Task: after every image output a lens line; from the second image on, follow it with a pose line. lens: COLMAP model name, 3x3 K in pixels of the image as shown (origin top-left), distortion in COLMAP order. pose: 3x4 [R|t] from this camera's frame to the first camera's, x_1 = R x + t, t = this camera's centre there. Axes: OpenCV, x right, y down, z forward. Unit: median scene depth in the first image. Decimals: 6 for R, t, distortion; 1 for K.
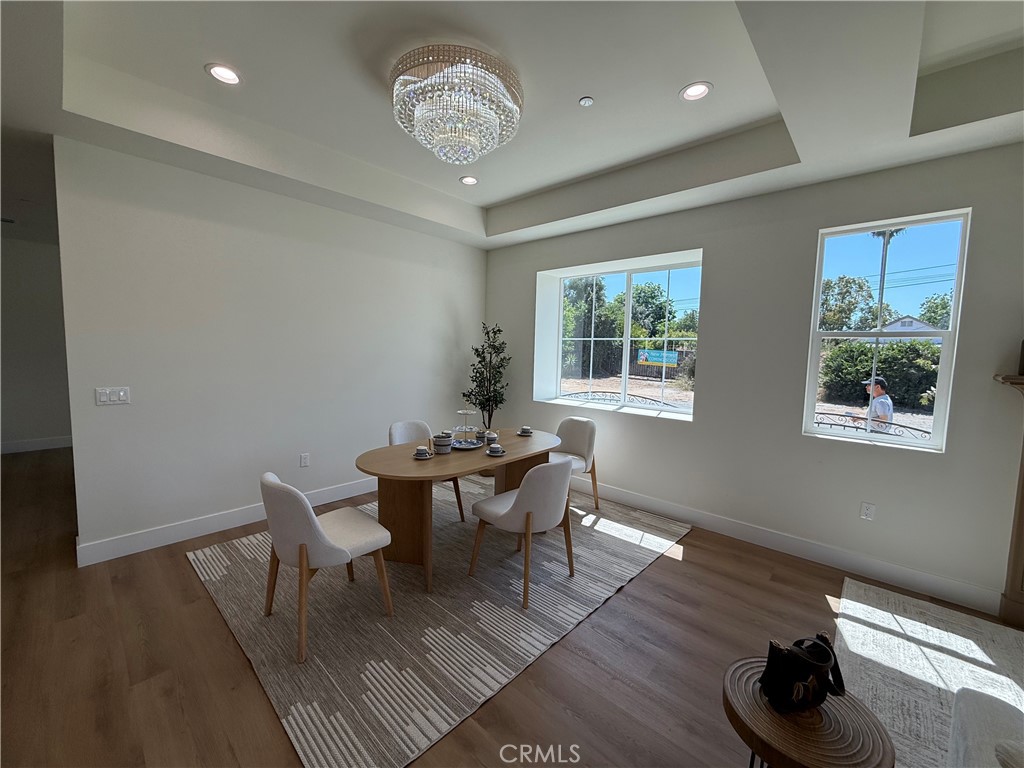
lens RADIAL K [[406.5, 0, 508.7], [0, 406.5, 385.5], [0, 0, 1]] dist [-0.001015, 0.001225]
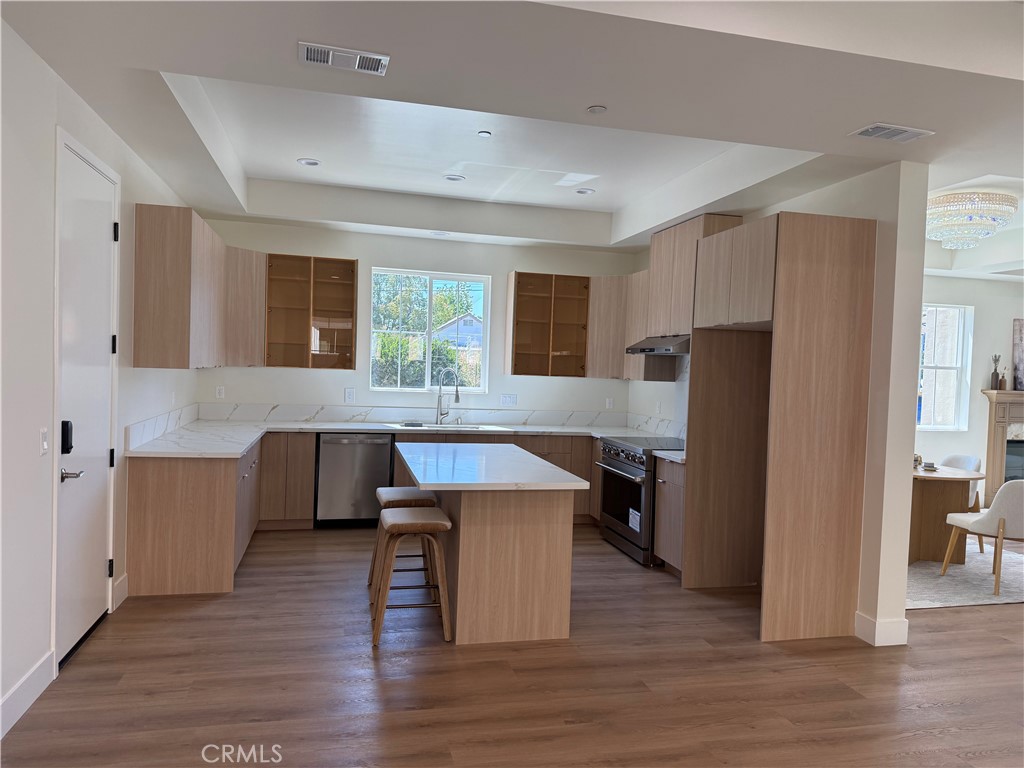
lens RADIAL K [[716.6, 0, 515.0], [0, 716.6, 386.2], [0, 0, 1]] dist [0.066073, -0.072131]
pose [[0.556666, -0.030052, 0.830192, -1.664244], [0.051838, 0.998655, 0.001390, -0.089277], [-0.829117, 0.042262, 0.557475, 0.477481]]
